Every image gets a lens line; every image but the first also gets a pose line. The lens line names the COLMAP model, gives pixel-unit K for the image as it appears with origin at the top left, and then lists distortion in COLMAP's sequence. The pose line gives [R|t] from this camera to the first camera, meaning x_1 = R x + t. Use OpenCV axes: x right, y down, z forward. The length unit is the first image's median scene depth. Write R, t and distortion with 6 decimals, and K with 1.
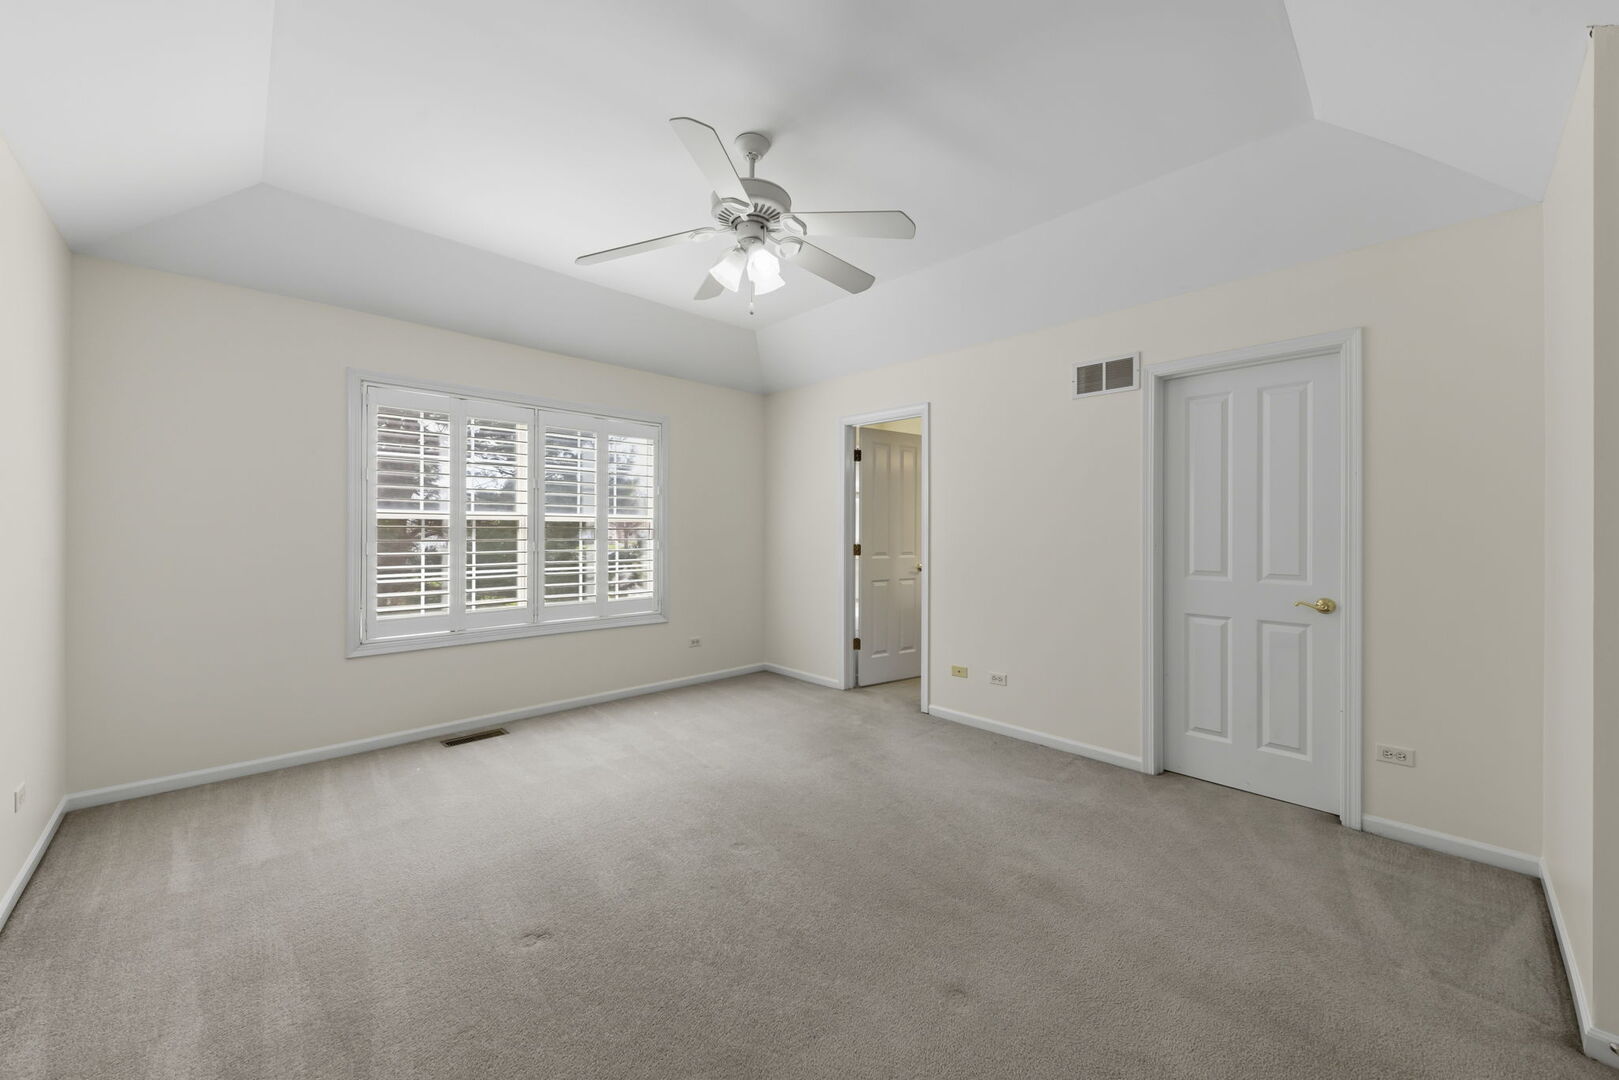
lens RADIAL K [[621.1, 0, 806.0], [0, 621.1, 535.1], [0, 0, 1]] dist [0.010154, -0.004556]
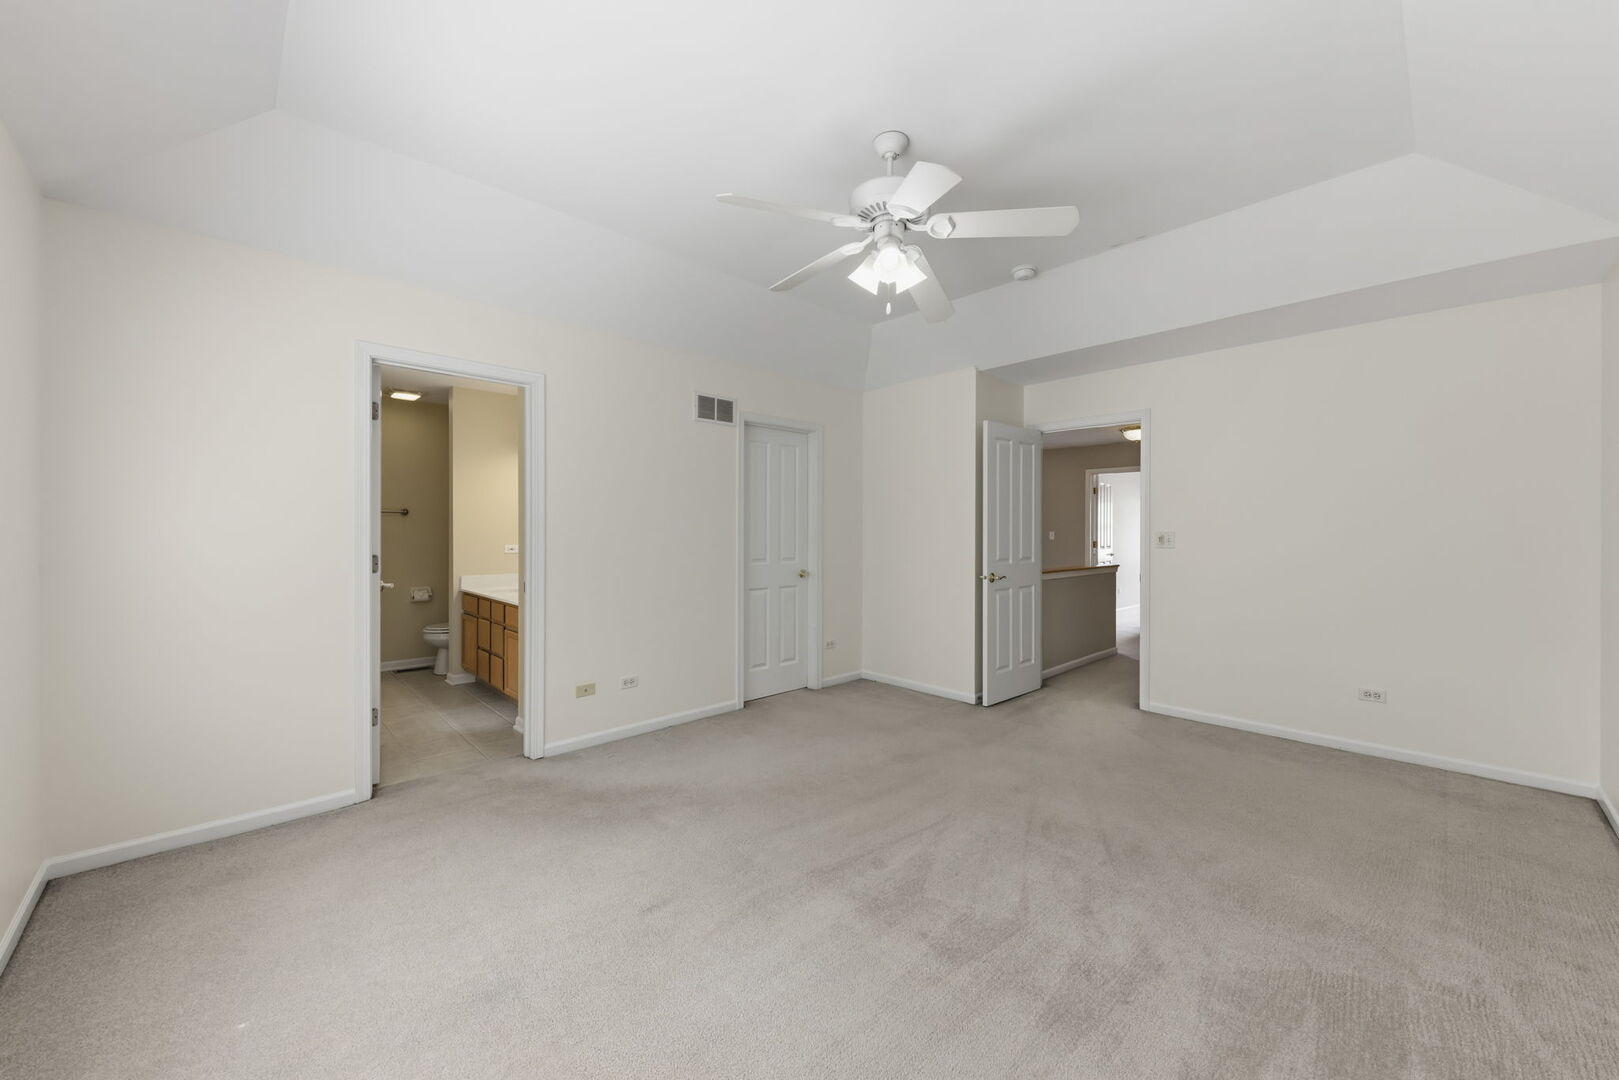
lens RADIAL K [[621.1, 0, 806.0], [0, 621.1, 535.1], [0, 0, 1]] dist [0.010154, -0.004556]
pose [[-0.027903, -0.006163, 0.999592, -0.834749], [0.005407, 0.999965, 0.006316, -0.007623], [-0.999596, 0.005581, -0.027869, 0.909492]]
